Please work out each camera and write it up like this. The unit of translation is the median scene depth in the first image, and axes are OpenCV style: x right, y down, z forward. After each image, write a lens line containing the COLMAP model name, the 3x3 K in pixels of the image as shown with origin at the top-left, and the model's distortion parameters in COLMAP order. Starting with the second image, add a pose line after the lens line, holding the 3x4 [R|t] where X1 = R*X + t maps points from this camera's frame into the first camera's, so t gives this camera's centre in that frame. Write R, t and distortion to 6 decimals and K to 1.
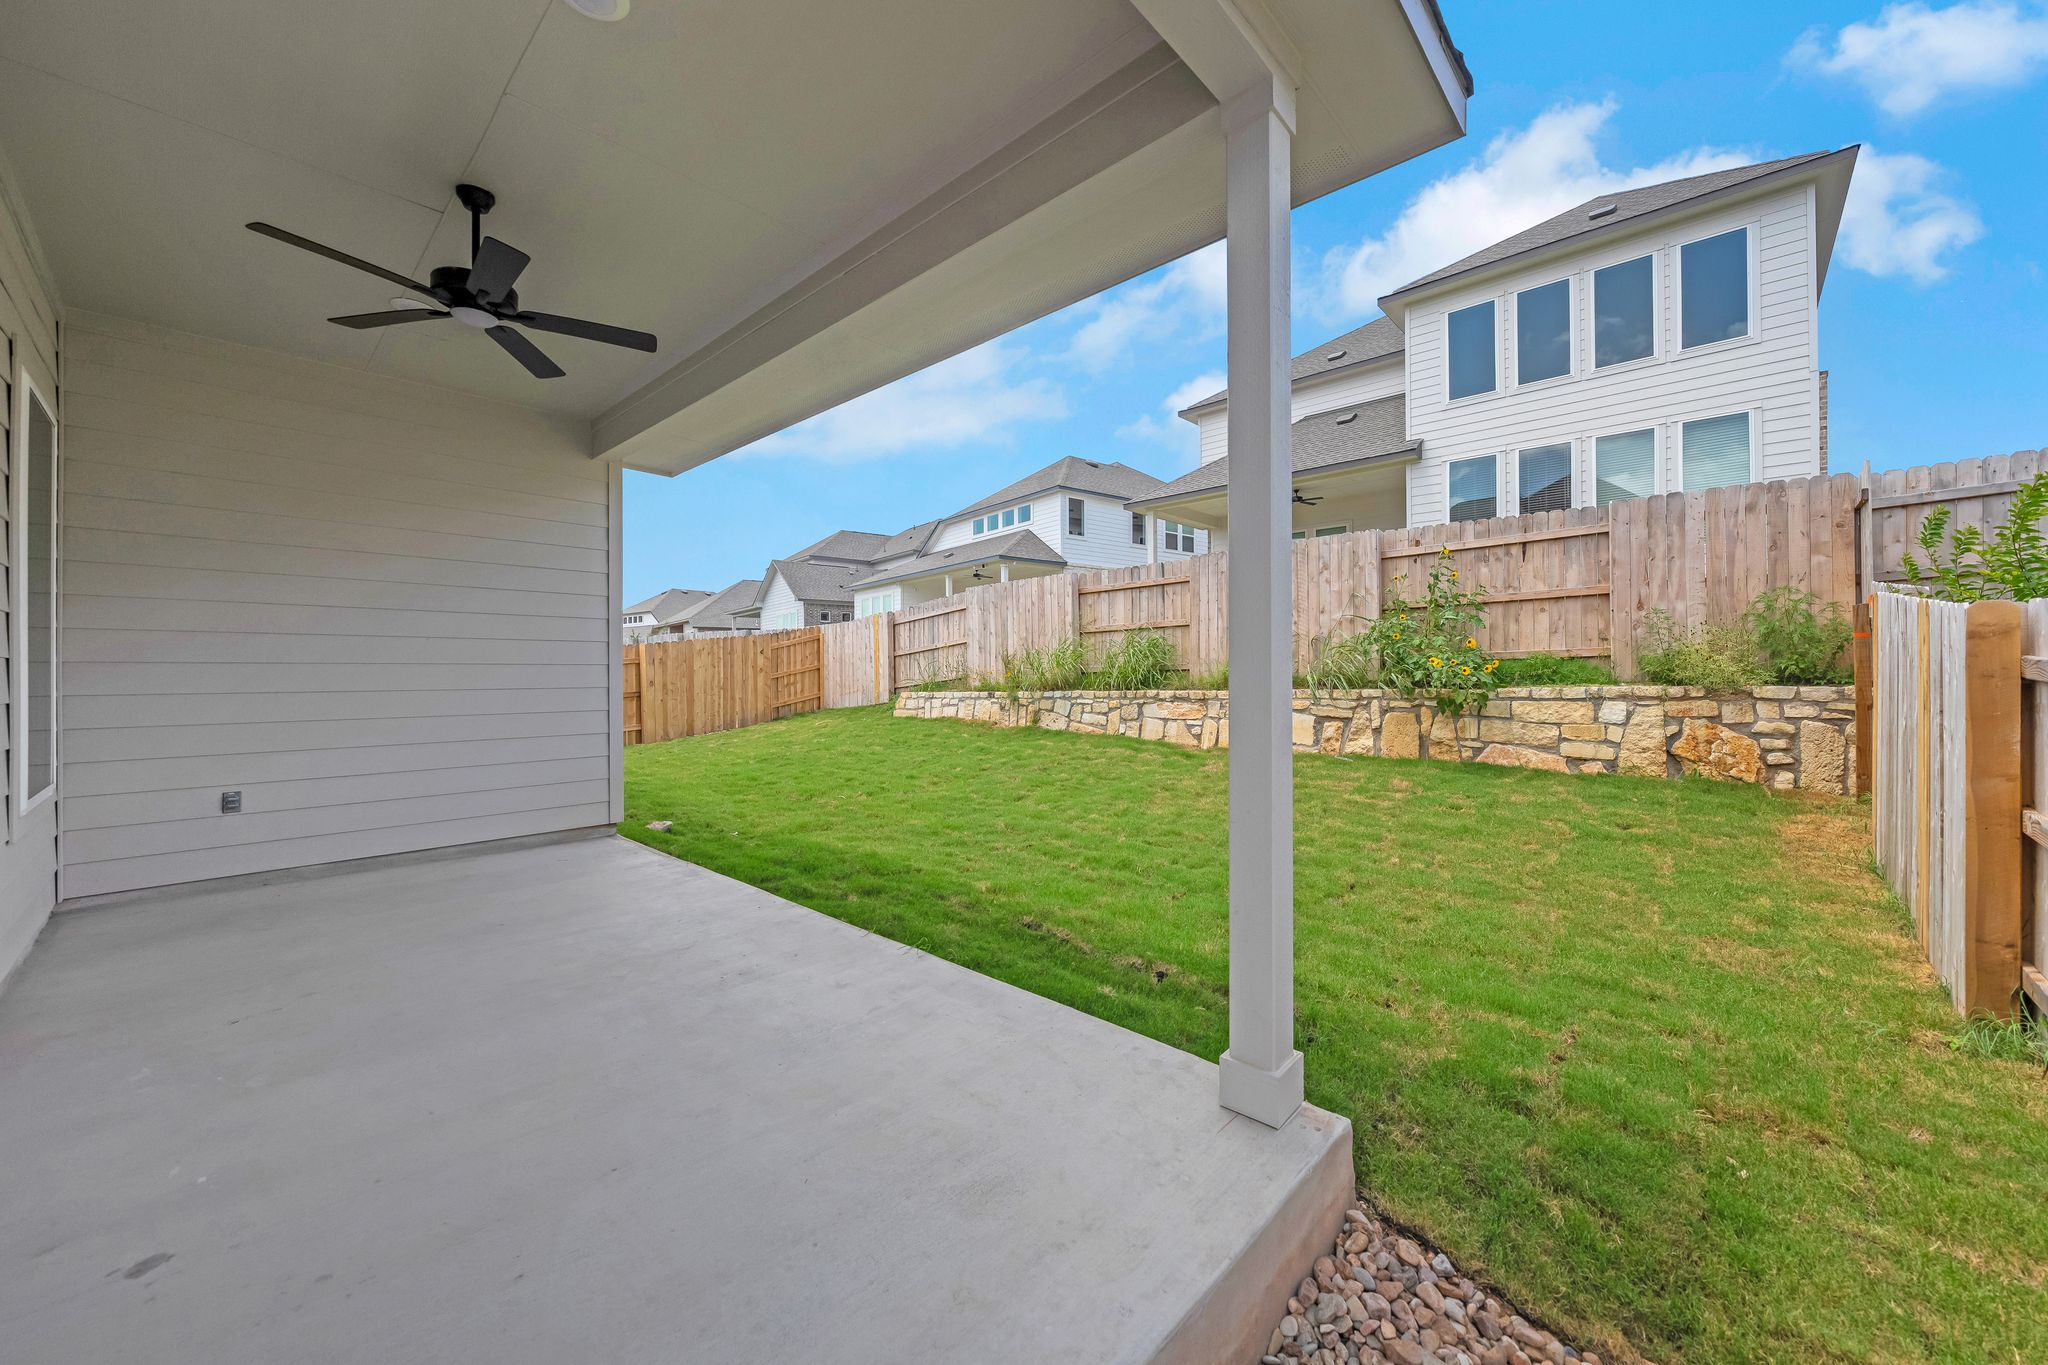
lens RADIAL K [[751.9, 0, 1029.7], [0, 751.9, 680.1], [0, 0, 1]] dist [-0.006429, -0.000193]
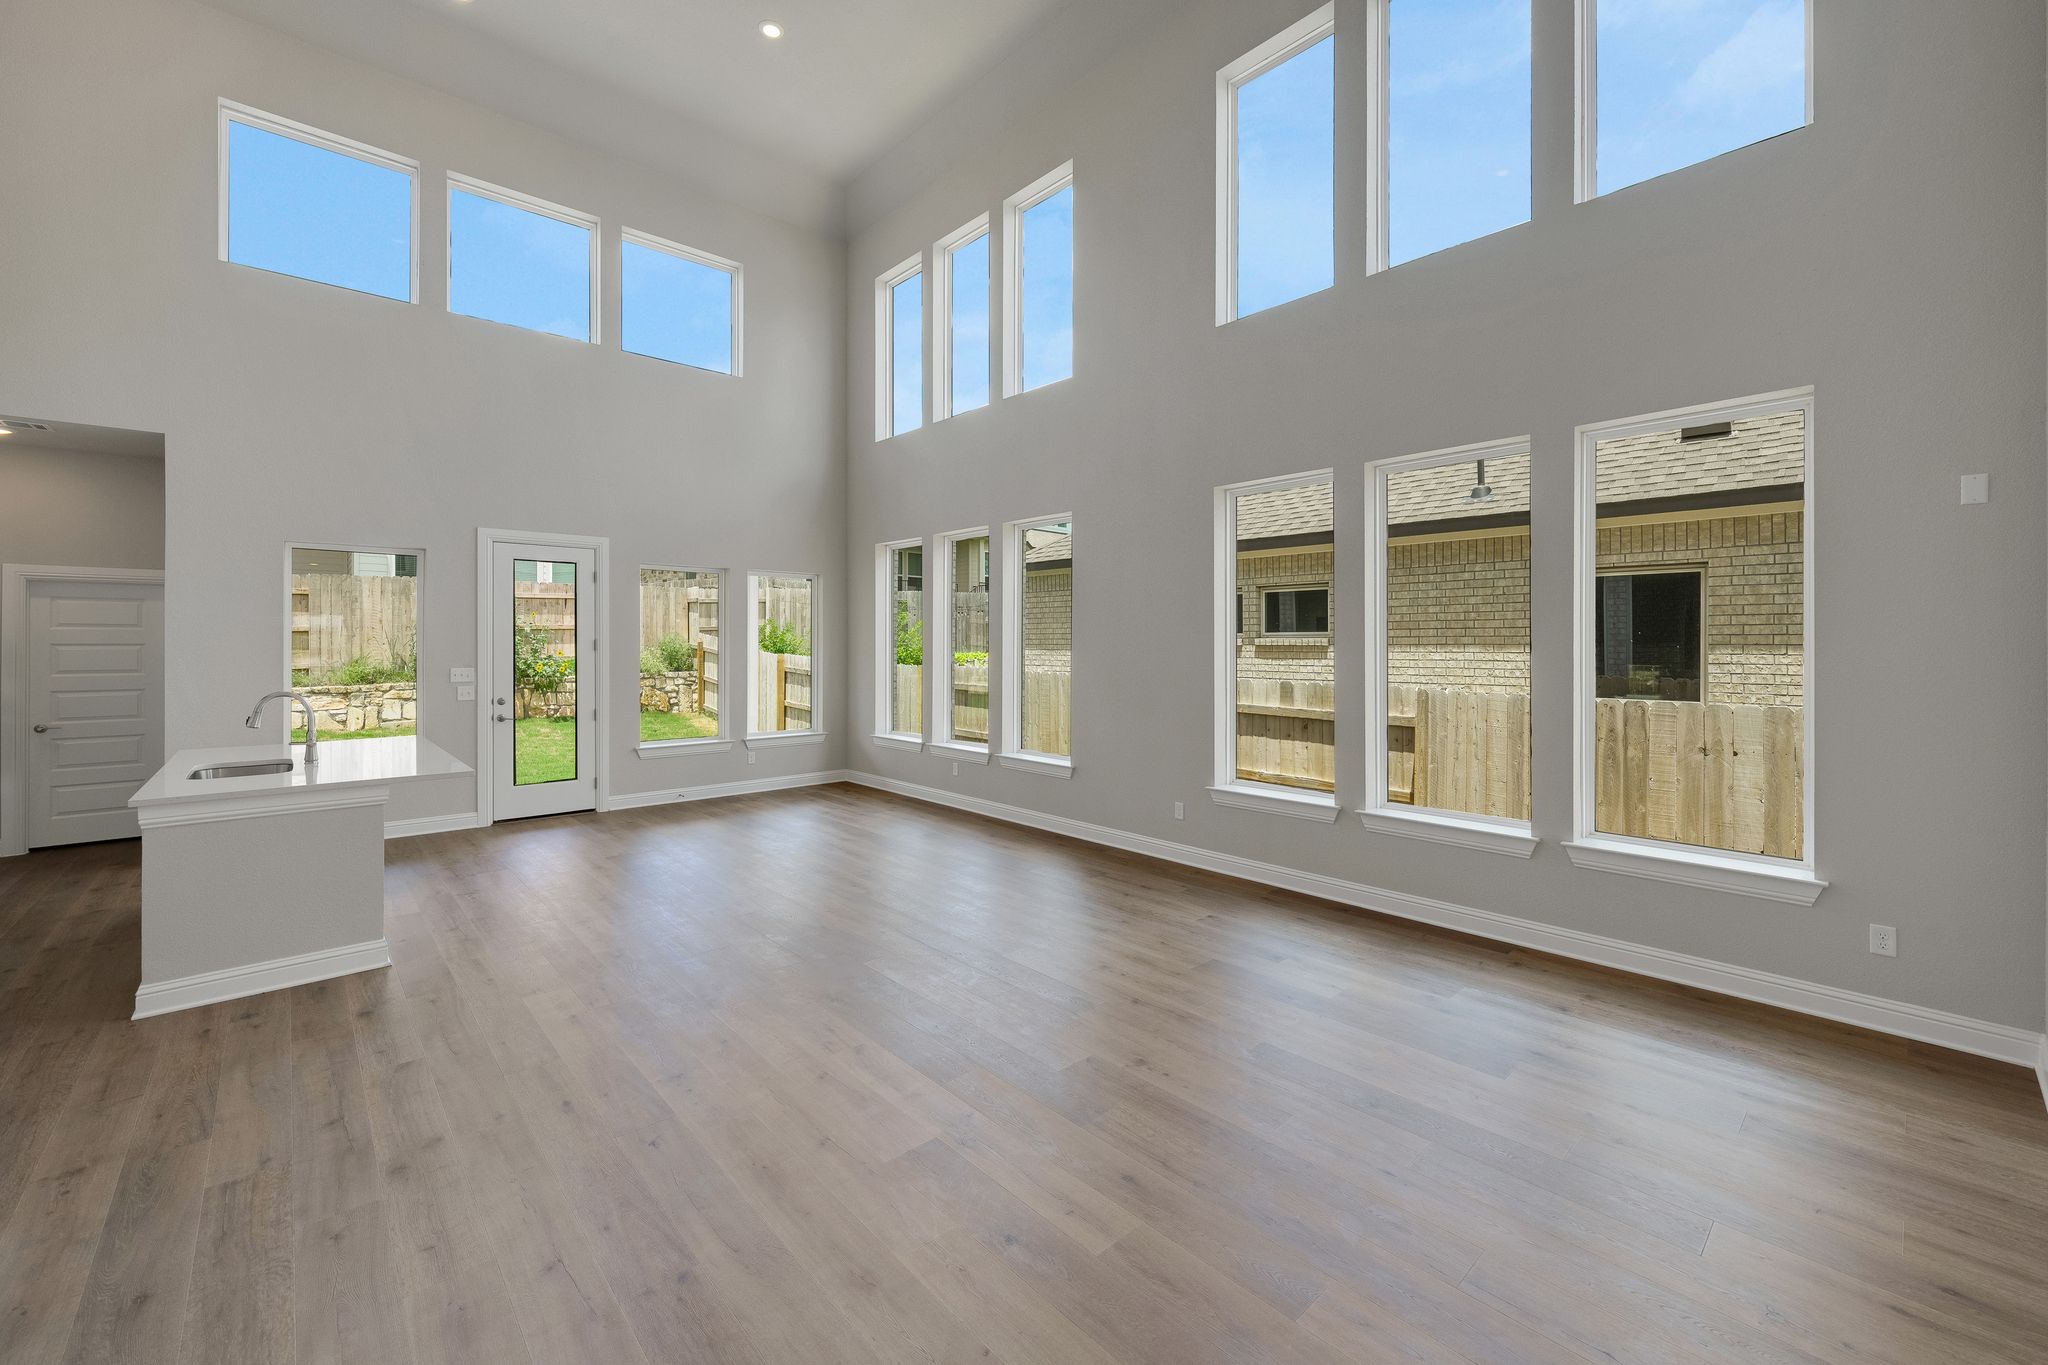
lens RADIAL K [[823.1, 0, 1028.6], [0, 823.1, 646.0], [0, 0, 1]] dist [0.000017, -0.000061]
pose [[0.069539, 0.005786, 0.997562, -1.303423], [0.011706, 0.999910, -0.006616, -0.037007], [-0.997511, 0.012137, 0.069465, -0.296445]]
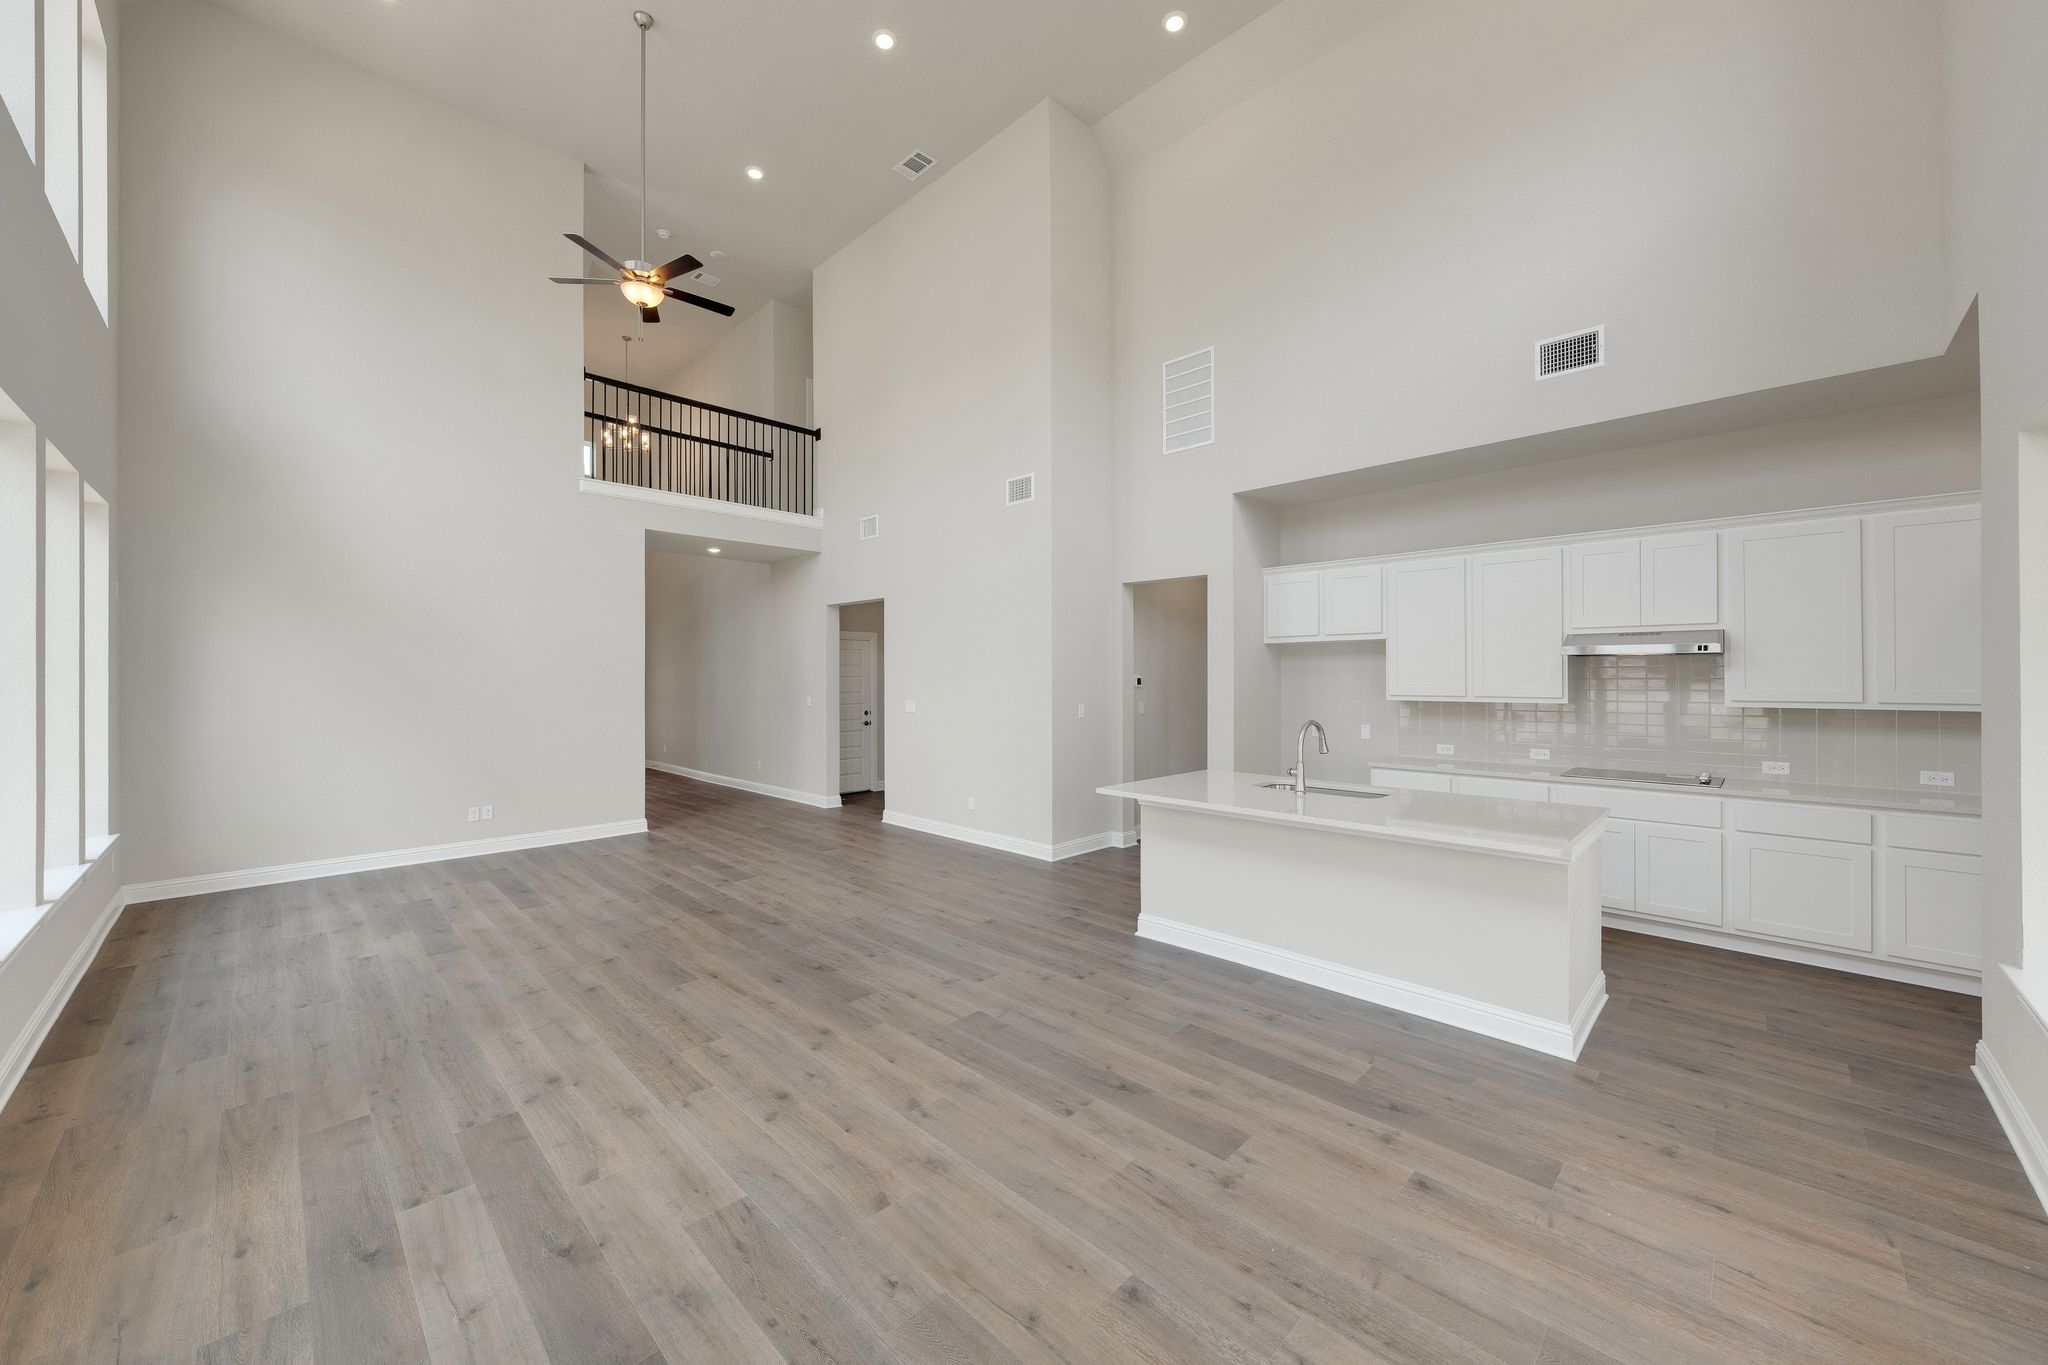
lens RADIAL K [[751.9, 0, 1023.3], [0, 751.9, 676.5], [0, 0, 1]] dist [-0.006429, -0.000193]
pose [[-0.015891, 0.009660, -0.999827, -0.281070], [-0.009768, 0.999904, 0.009816, -0.048793], [0.999826, 0.009922, -0.015795, 0.045632]]
